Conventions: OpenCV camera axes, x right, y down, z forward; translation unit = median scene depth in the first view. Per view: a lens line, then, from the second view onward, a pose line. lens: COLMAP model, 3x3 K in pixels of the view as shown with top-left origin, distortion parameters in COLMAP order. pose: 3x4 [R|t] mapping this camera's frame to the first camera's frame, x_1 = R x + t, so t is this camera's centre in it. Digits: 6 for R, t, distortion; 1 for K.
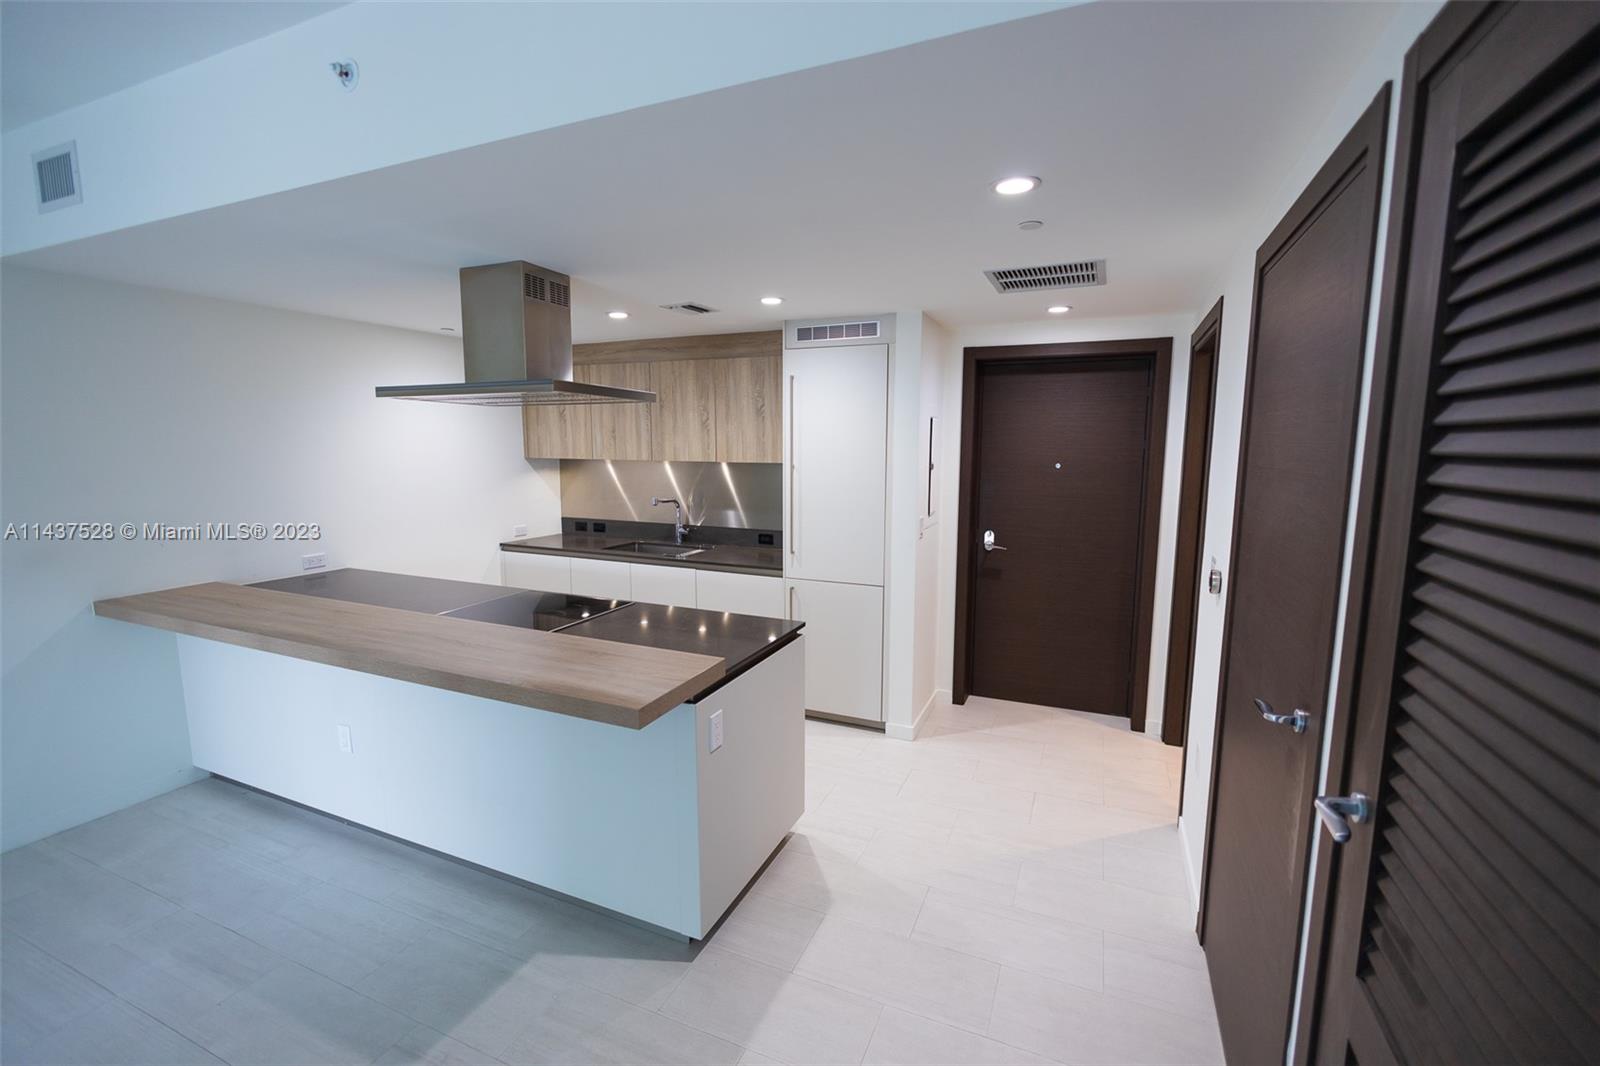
lens RADIAL K [[679.5, 0, 802.1], [0, 679.5, 534.1], [0, 0, 1]] dist [-0.000795, -0.001057]
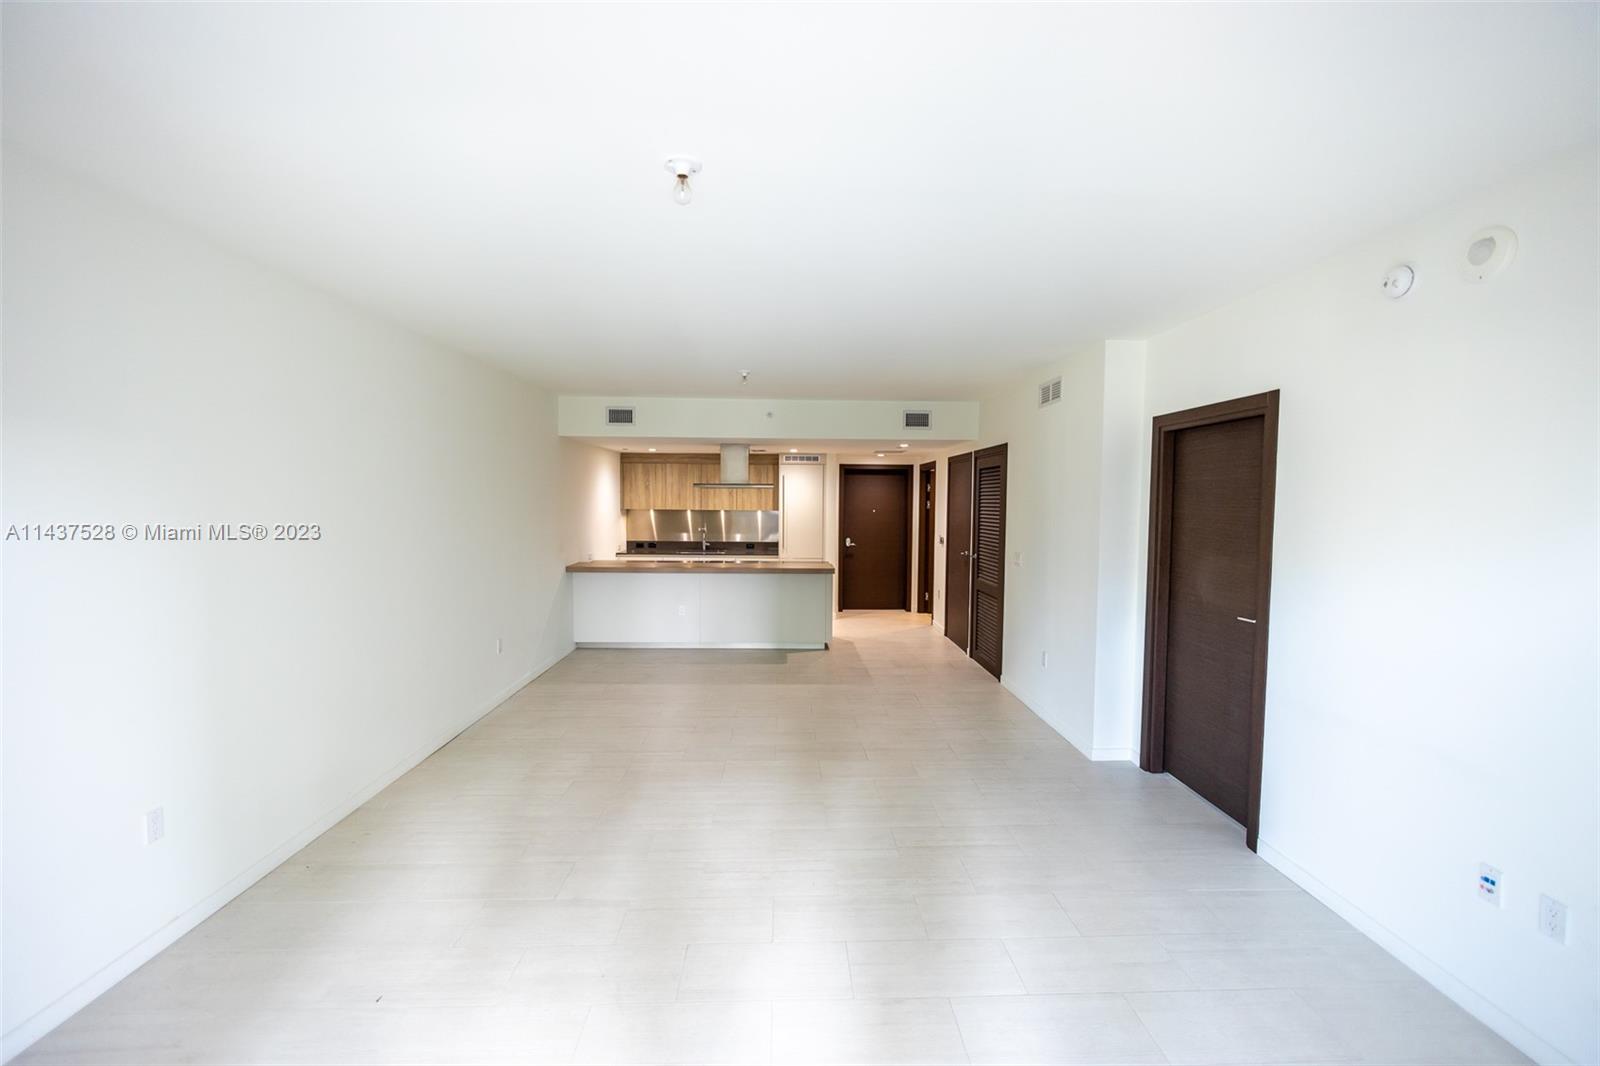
lens RADIAL K [[679.5, 0, 802.1], [0, 679.5, 534.1], [0, 0, 1]] dist [-0.000795, -0.001057]
pose [[0.903089, -0.020791, 0.428950, -0.896472], [0.048003, 0.997455, -0.052716, 0.098066], [-0.426762, 0.068198, 0.901789, -1.086722]]
